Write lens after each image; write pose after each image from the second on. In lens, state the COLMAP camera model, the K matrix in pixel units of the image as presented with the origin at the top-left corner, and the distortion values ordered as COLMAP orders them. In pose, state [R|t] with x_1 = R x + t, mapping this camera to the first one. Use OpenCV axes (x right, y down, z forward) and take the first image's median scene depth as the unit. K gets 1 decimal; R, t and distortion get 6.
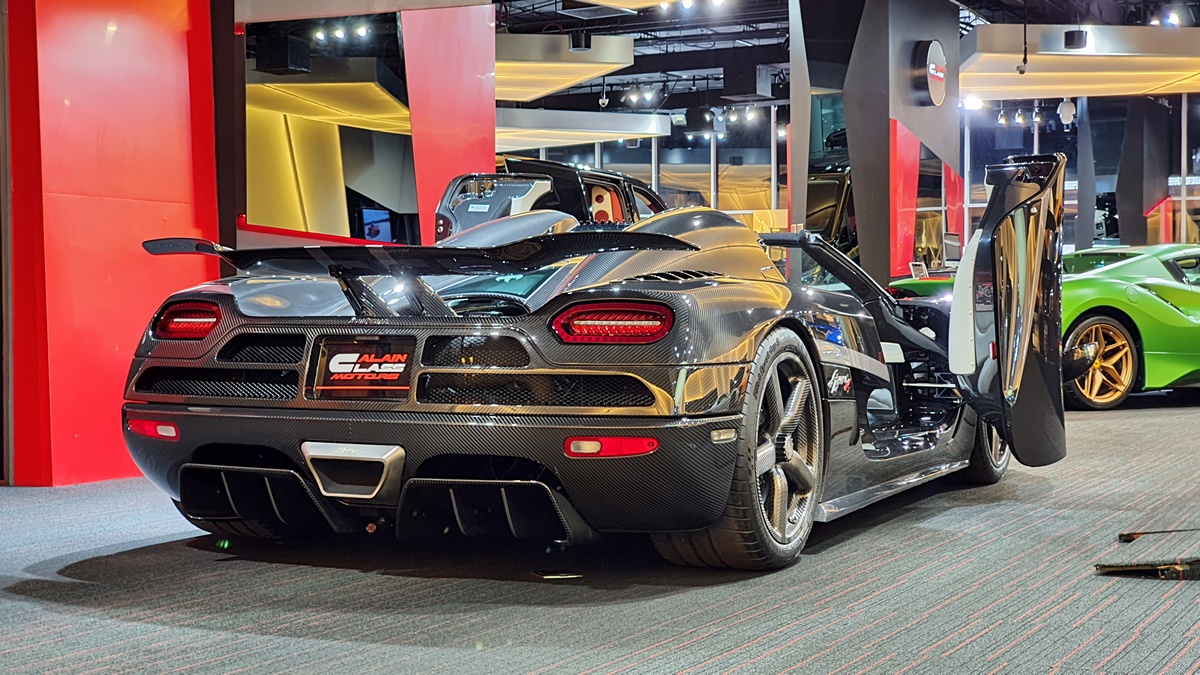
lens RADIAL K [[1826.8, 0, 600.0], [0, 1826.8, 337.5], [0, 0, 1]] dist [0.005212, 0.180300]
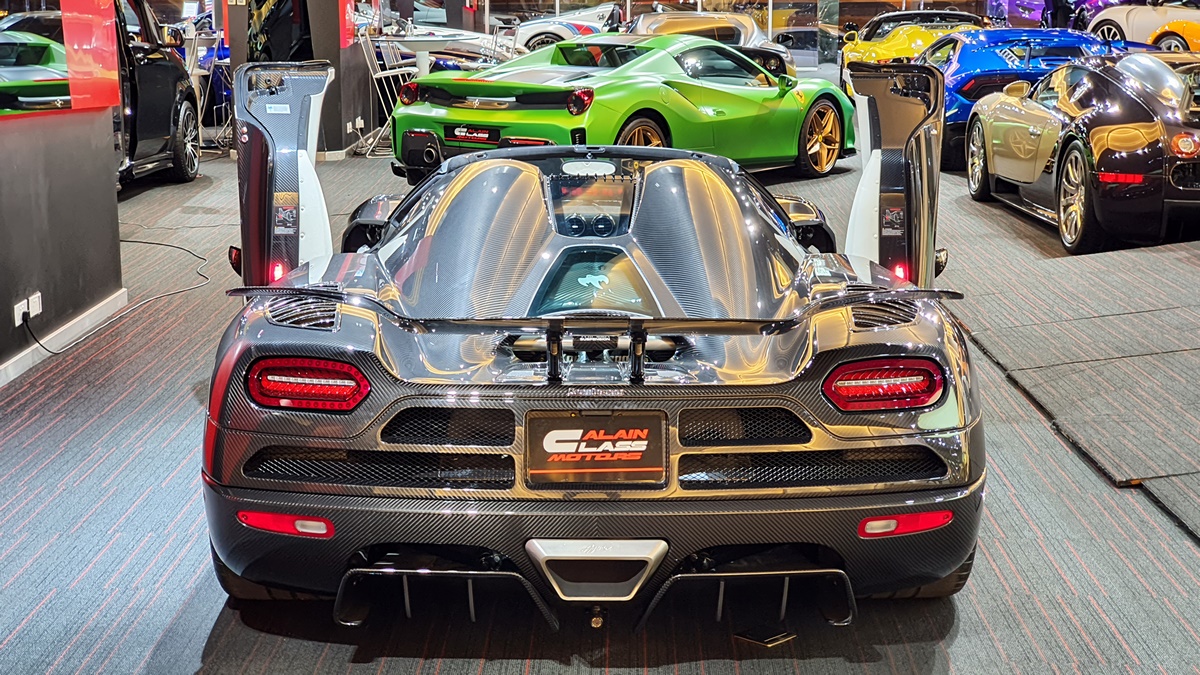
lens RADIAL K [[1826.8, 0, 600.0], [0, 1826.8, 337.5], [0, 0, 1]] dist [0.005212, 0.180300]
pose [[0.897192, -0.084632, 0.433456, -0.483396], [0.005633, 0.983580, 0.180384, -0.184668], [-0.441605, -0.159397, 0.882937, 0.243925]]
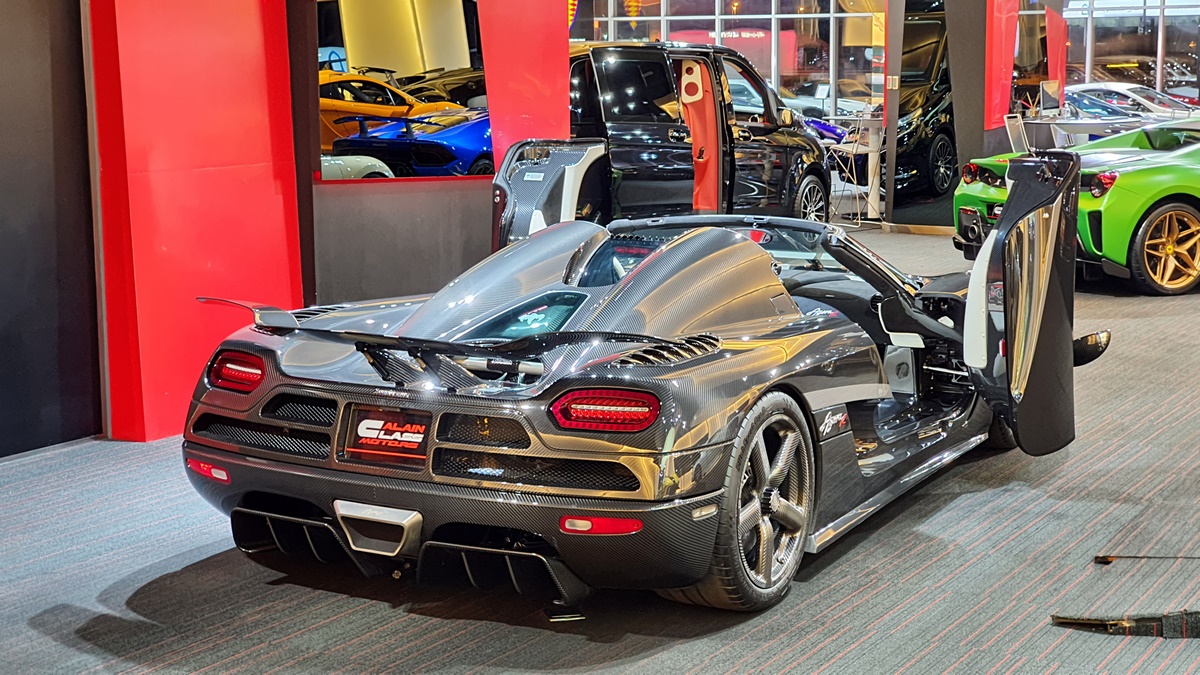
lens RADIAL K [[1816.3, 0, 618.8], [0, 1816.3, 317.7], [0, 0, 1]] dist [0.024961, 0.148991]
pose [[0.997728, 0.005919, -0.067113, 0.083283], [0.002552, 0.992098, 0.125437, -0.188684], [0.067325, -0.125323, 0.989829, -0.075390]]
